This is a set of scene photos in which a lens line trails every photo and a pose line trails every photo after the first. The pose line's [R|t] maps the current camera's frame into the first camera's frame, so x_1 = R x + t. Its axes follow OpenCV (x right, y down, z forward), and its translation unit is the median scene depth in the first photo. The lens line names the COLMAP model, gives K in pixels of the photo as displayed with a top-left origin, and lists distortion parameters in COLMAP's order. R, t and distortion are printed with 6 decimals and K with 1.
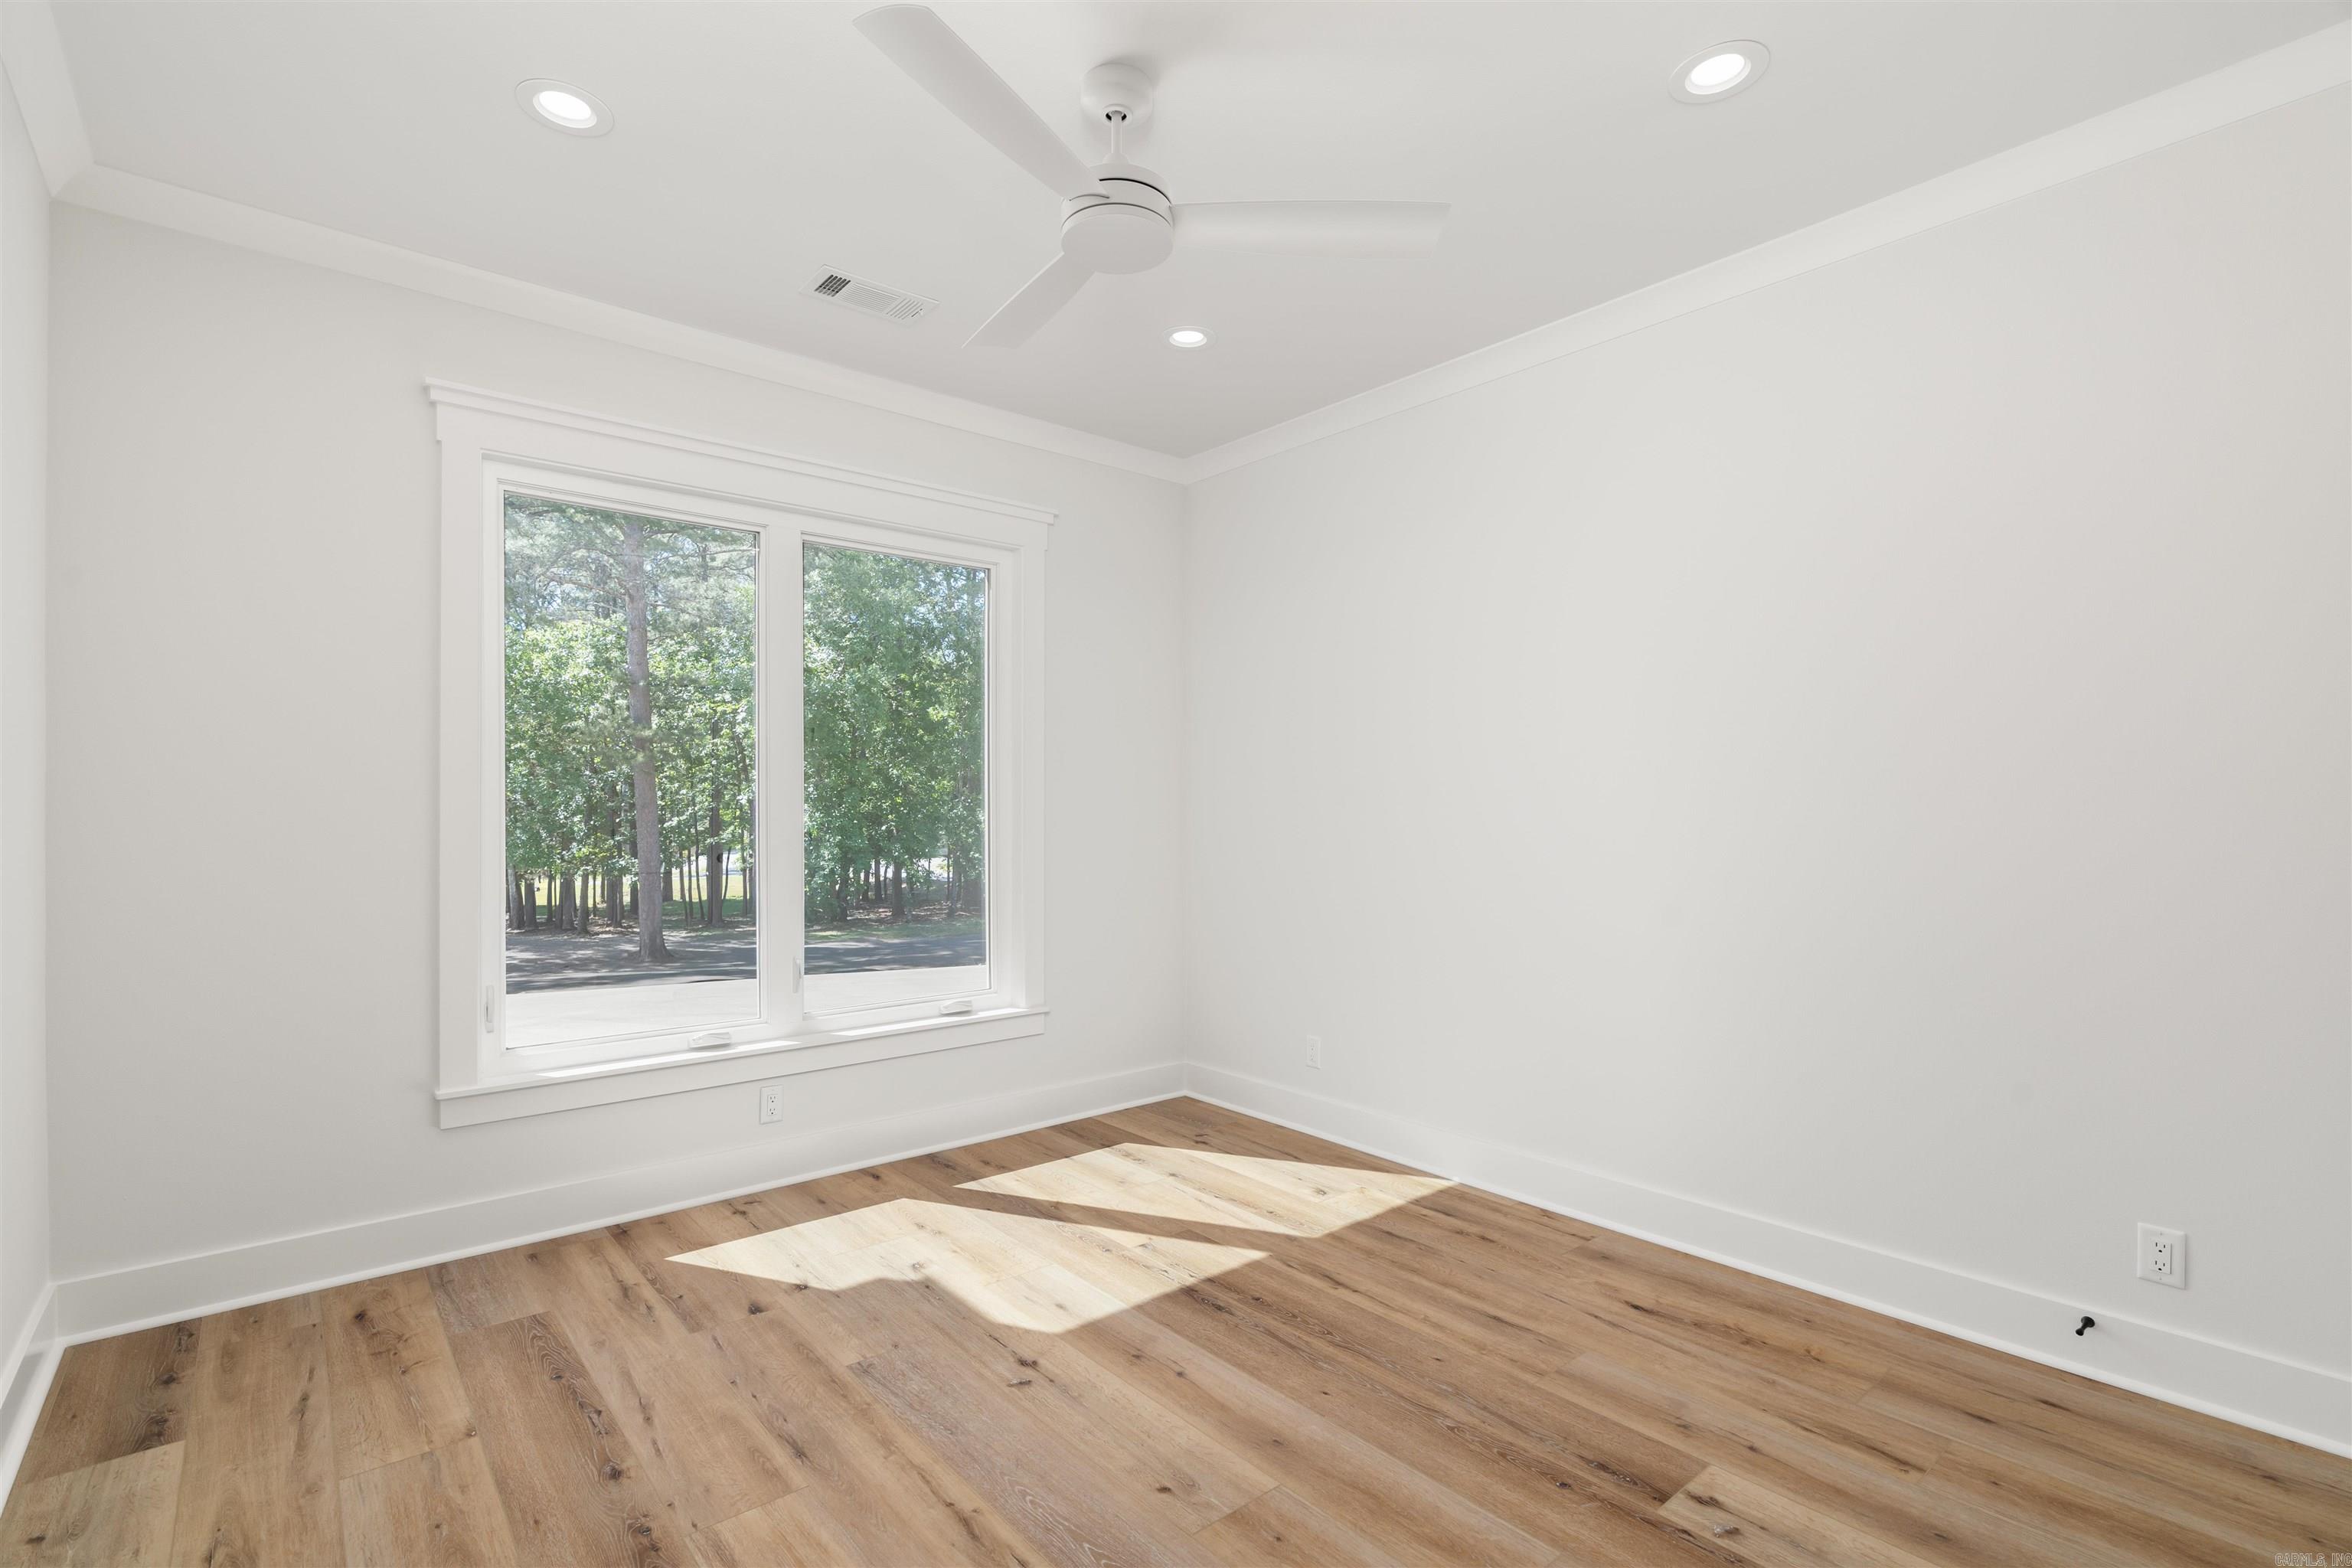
lens RADIAL K [[1071.7, 0, 1173.3], [0, 1071.7, 797.7], [0, 0, 1]] dist [-0.004313, 0.000515]
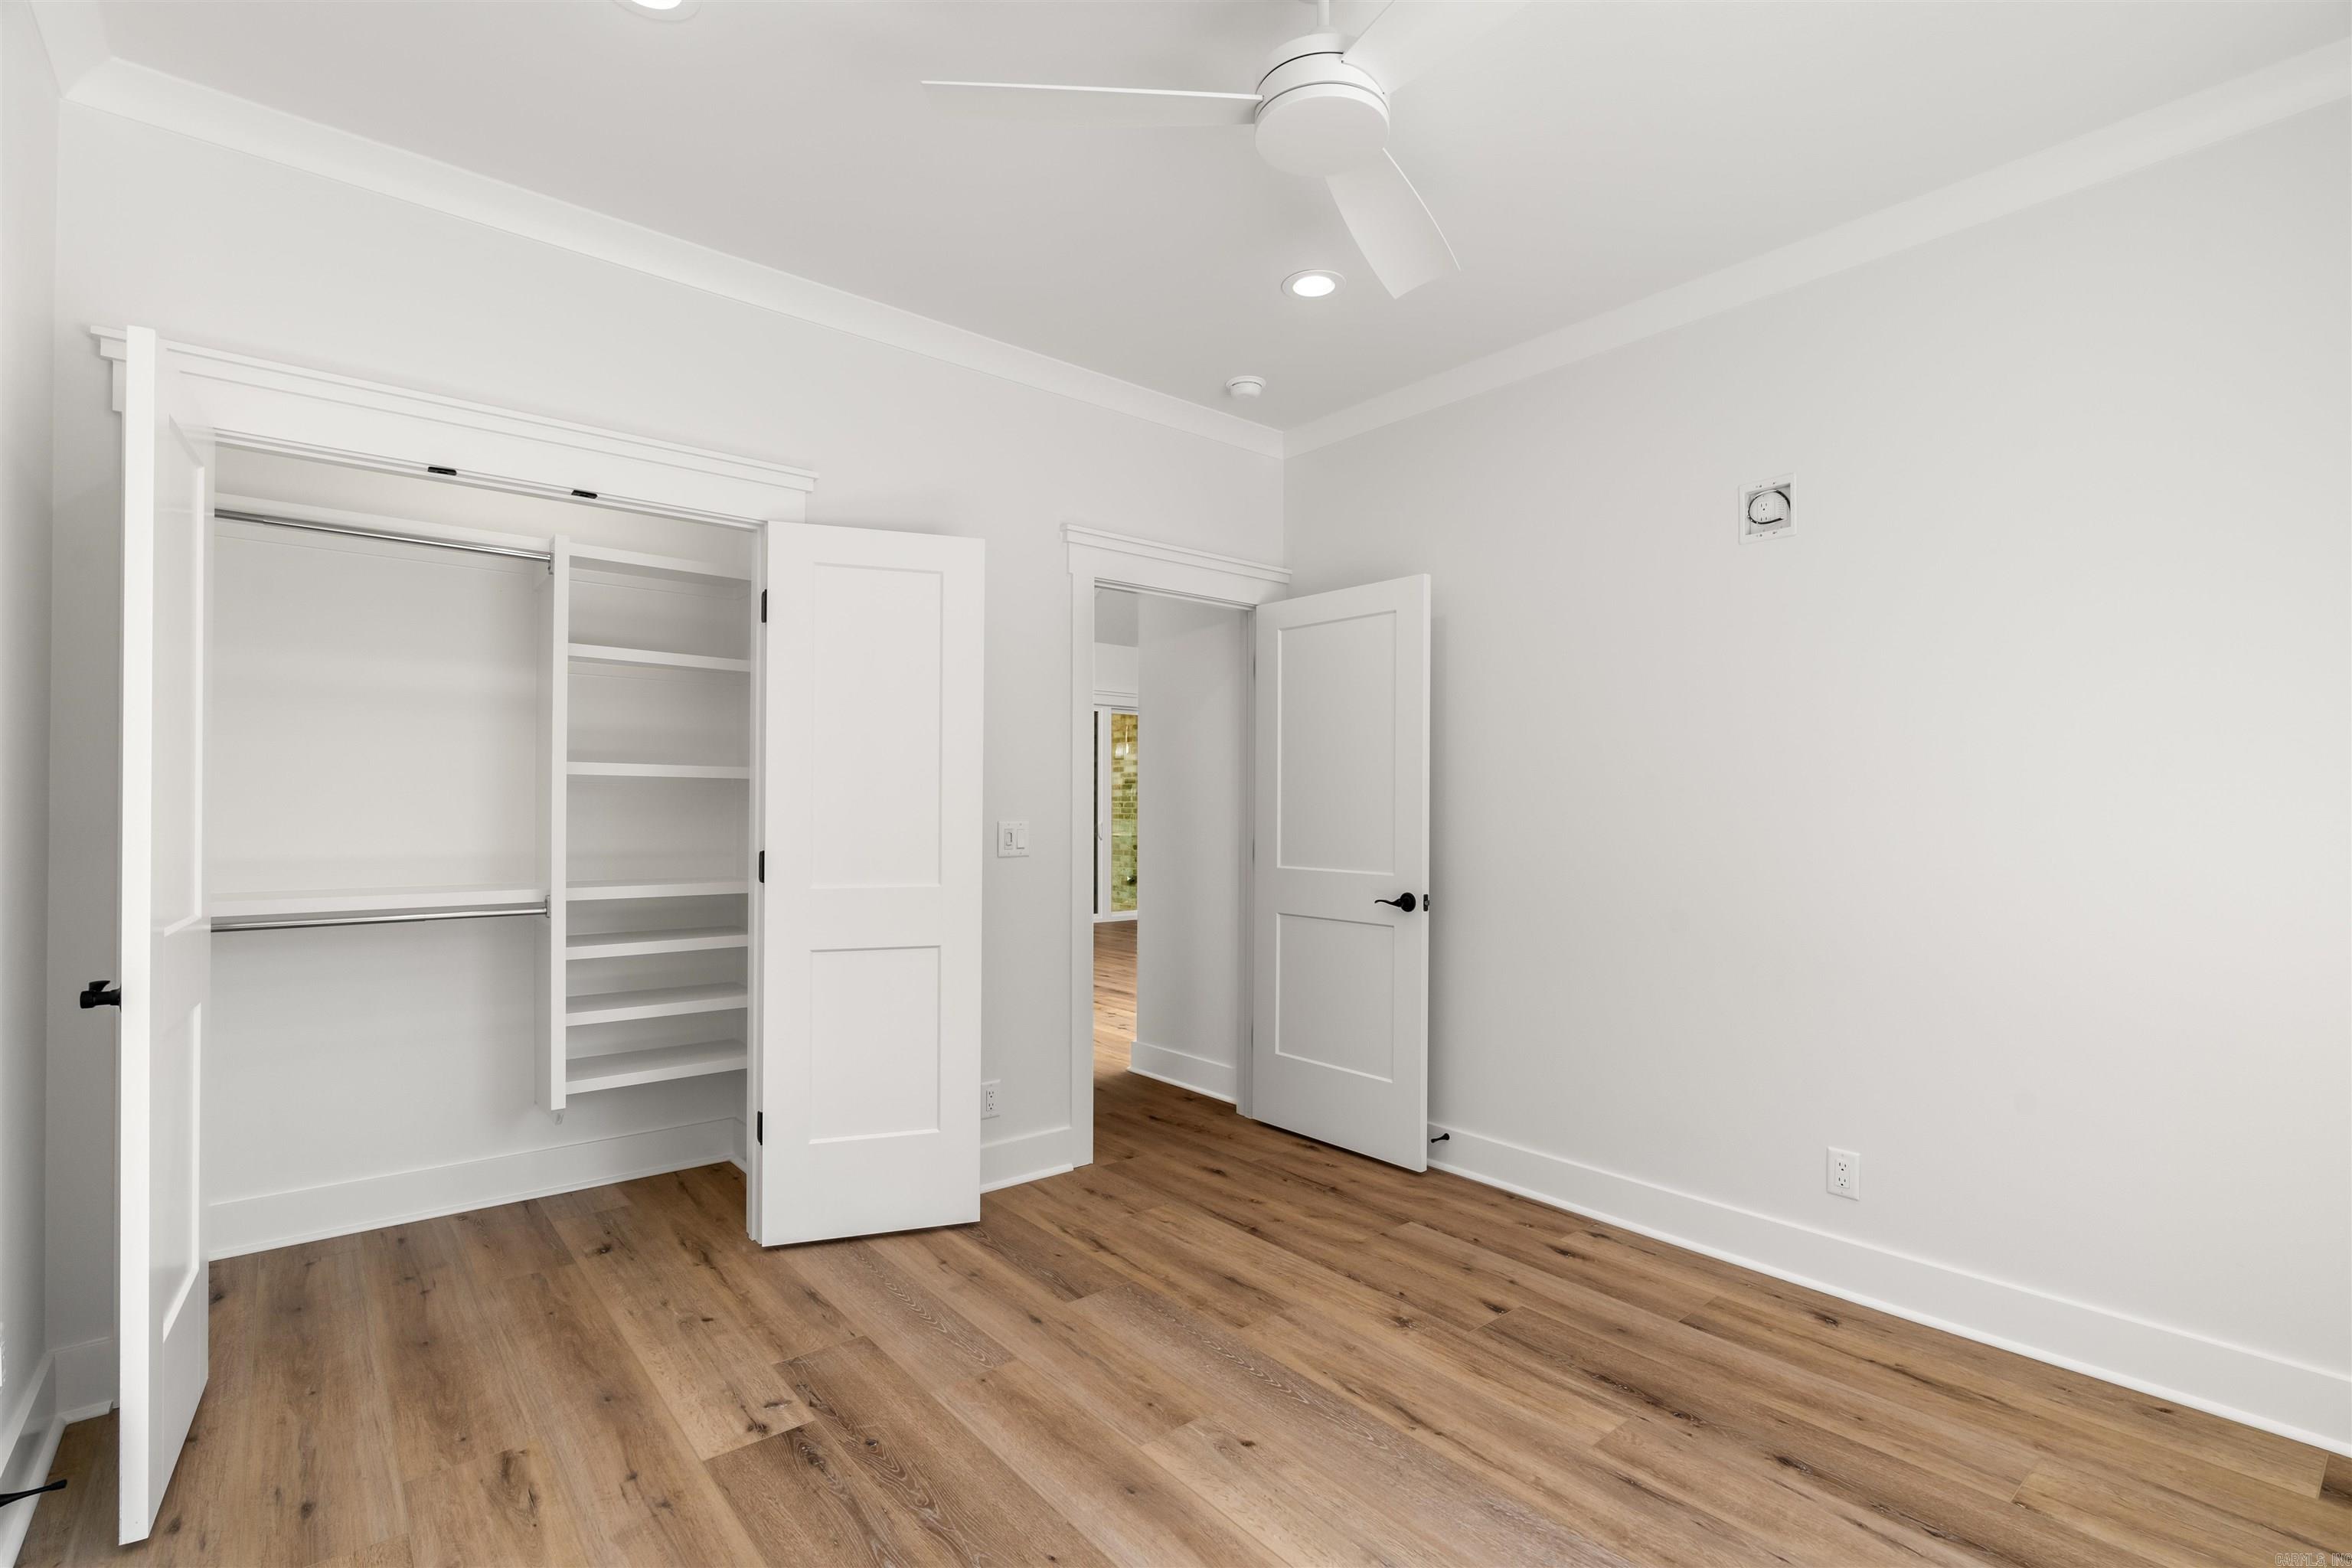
lens RADIAL K [[1071.7, 0, 1173.3], [0, 1071.7, 797.7], [0, 0, 1]] dist [-0.004313, 0.000515]
pose [[-0.999879, -0.006029, 0.014332, 0.053281], [-0.006326, 0.999765, -0.020752, 0.022700], [-0.014203, -0.020840, -0.999682, 2.037648]]
